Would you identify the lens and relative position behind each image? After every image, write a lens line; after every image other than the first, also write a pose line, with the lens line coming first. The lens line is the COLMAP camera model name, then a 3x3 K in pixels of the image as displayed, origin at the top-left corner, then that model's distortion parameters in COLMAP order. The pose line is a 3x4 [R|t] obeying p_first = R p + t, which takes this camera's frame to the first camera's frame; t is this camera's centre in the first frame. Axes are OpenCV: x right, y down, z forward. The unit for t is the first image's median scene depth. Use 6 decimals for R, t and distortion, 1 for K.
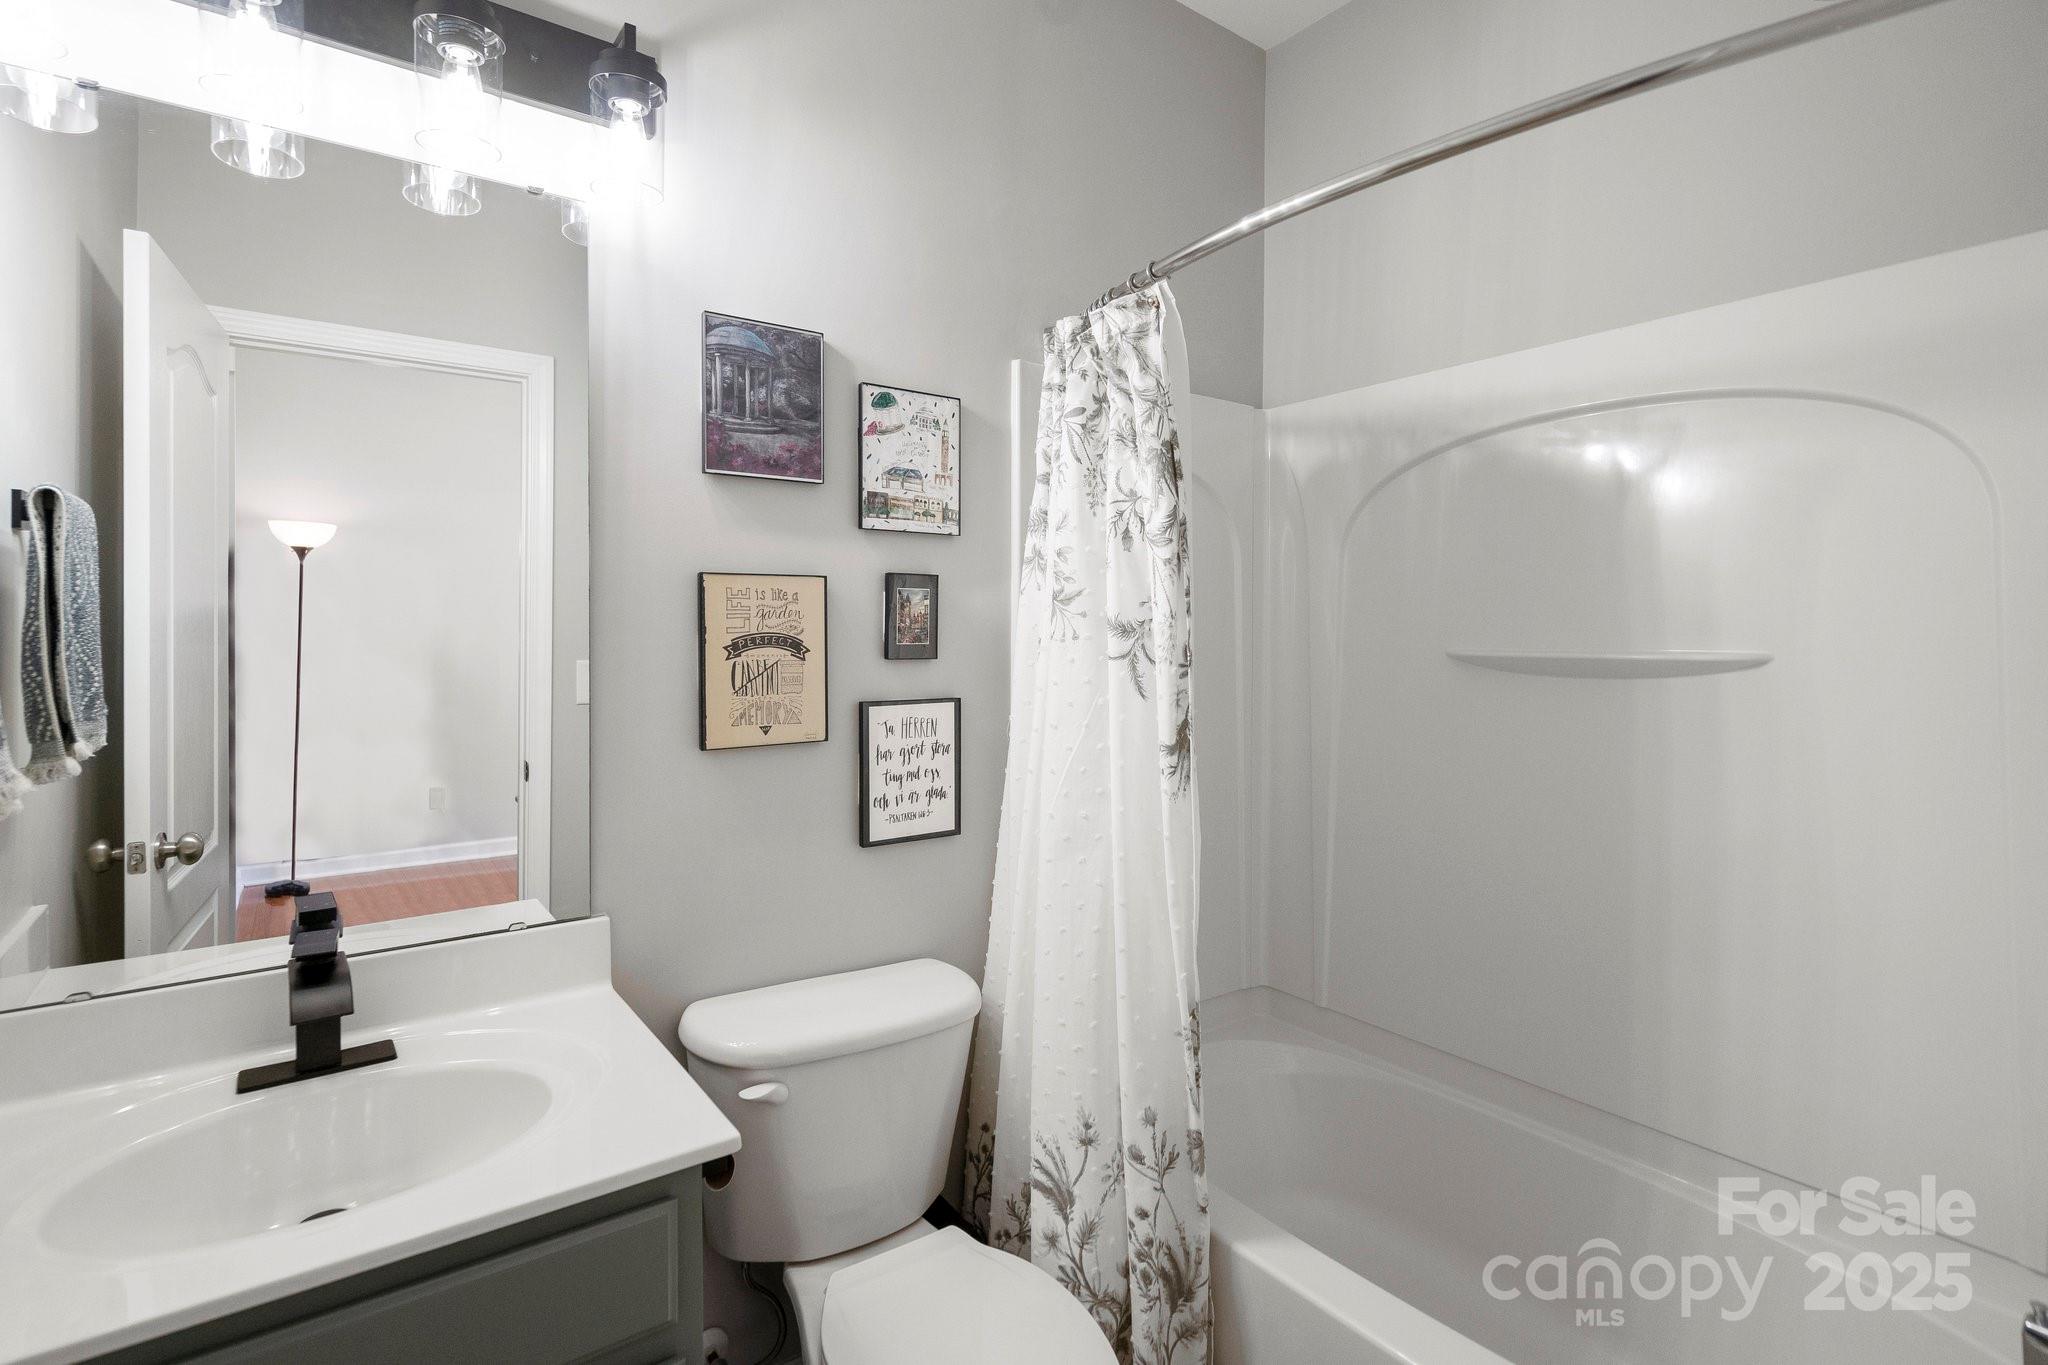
lens RADIAL K [[982.7, 0, 1014.5], [0, 982.7, 642.3], [0, 0, 1]] dist [-0.003853, 0.000385]
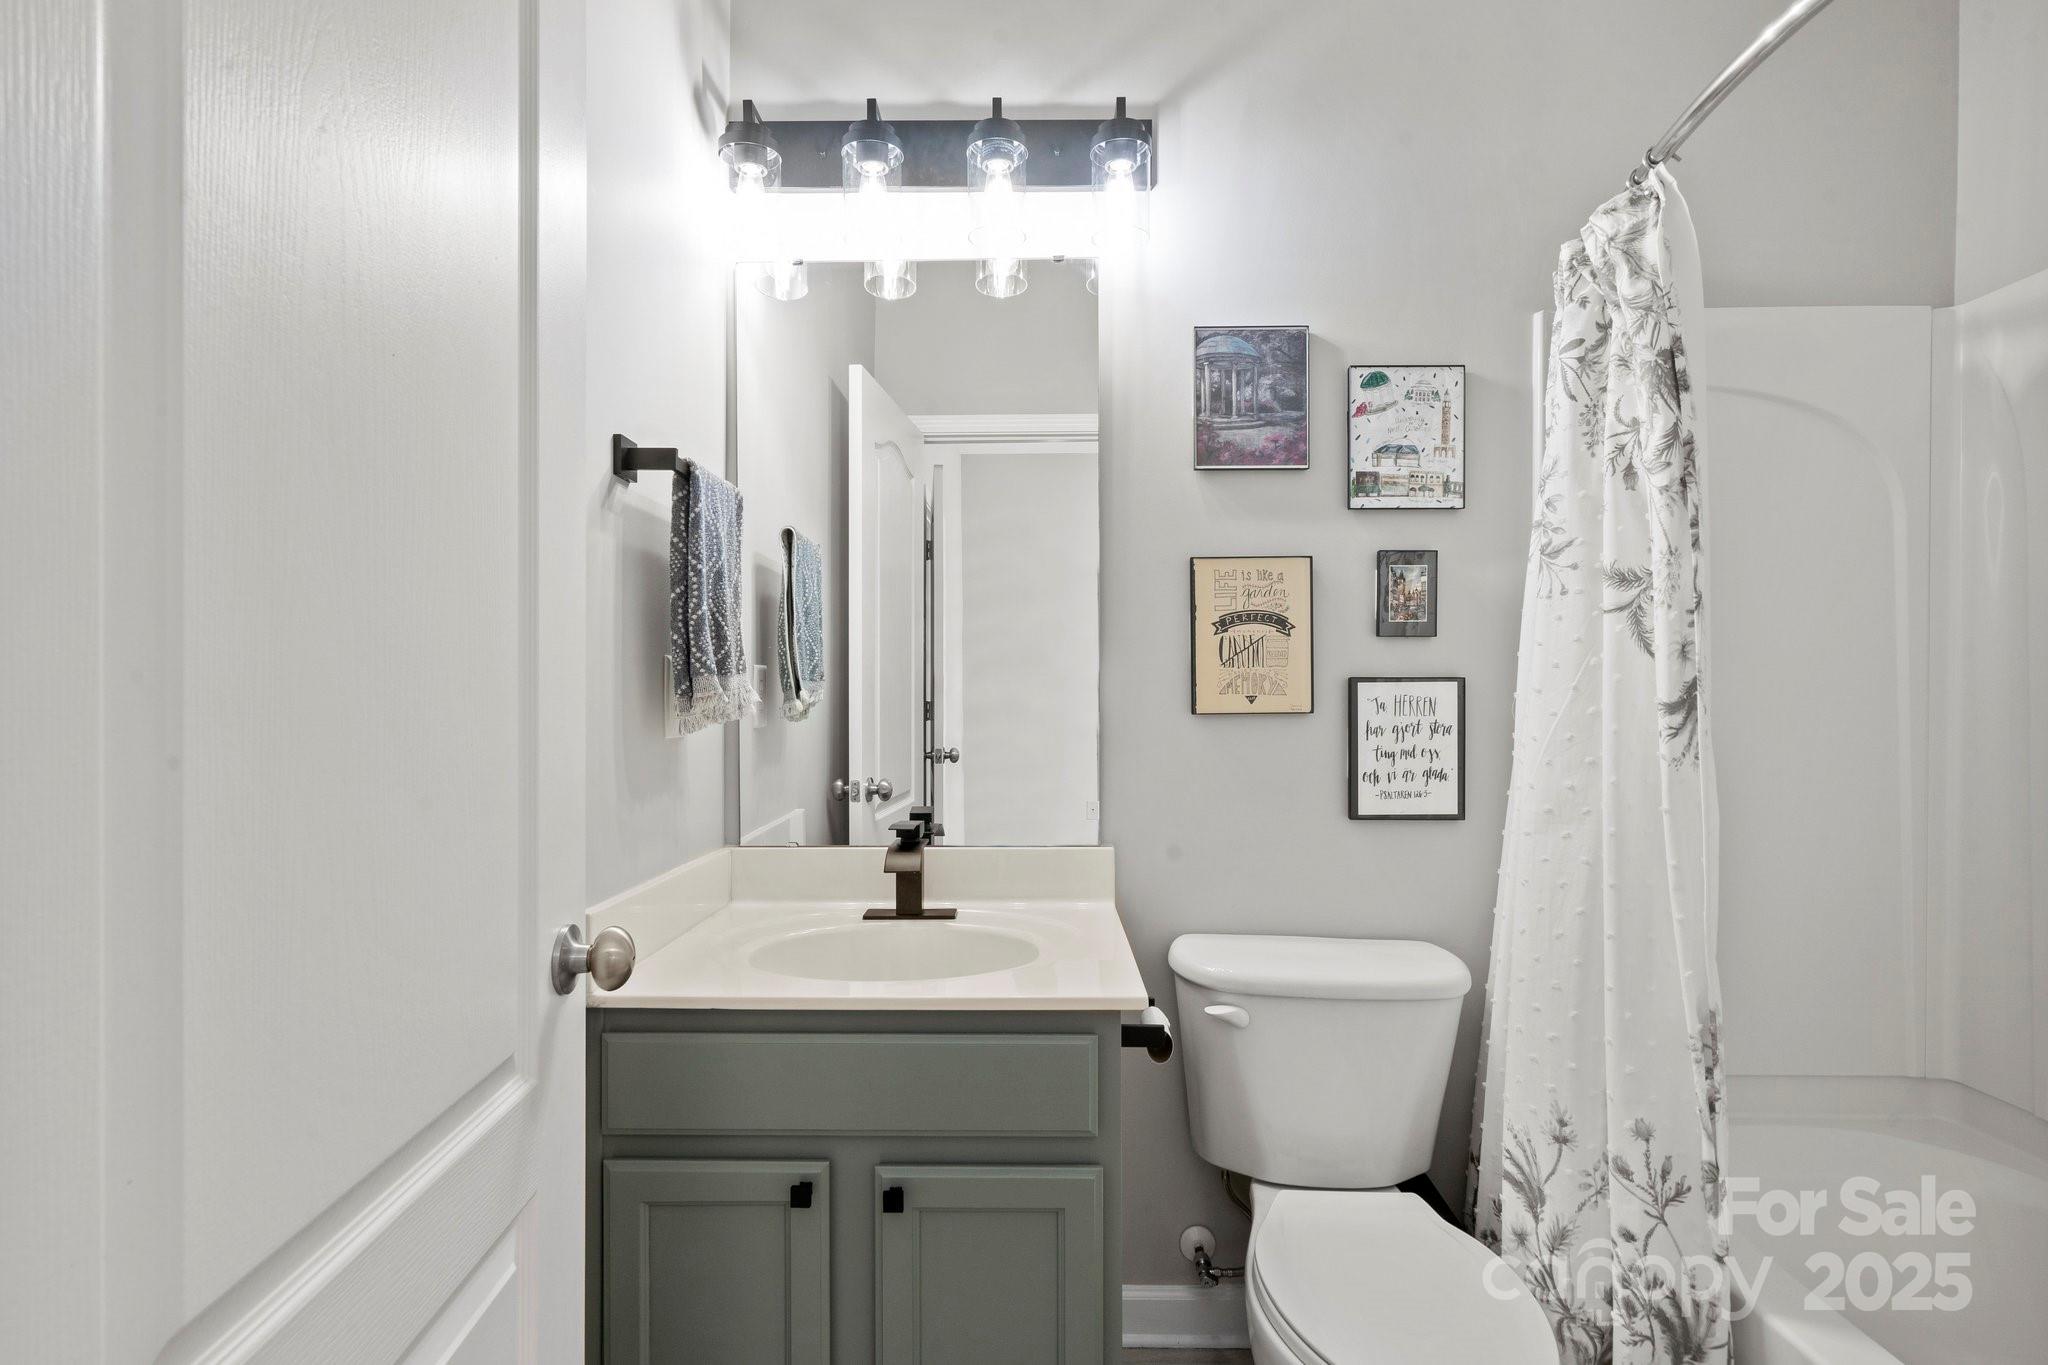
lens RADIAL K [[965.6, 0, 1023.8], [0, 965.6, 700.4], [0, 0, 1]] dist [0.001489, 0.001480]
pose [[0.803503, 0.000690, -0.595300, 0.187970], [-0.001428, 0.999999, -0.000768, 0.094039], [0.595299, 0.001467, 0.803503, -0.014544]]
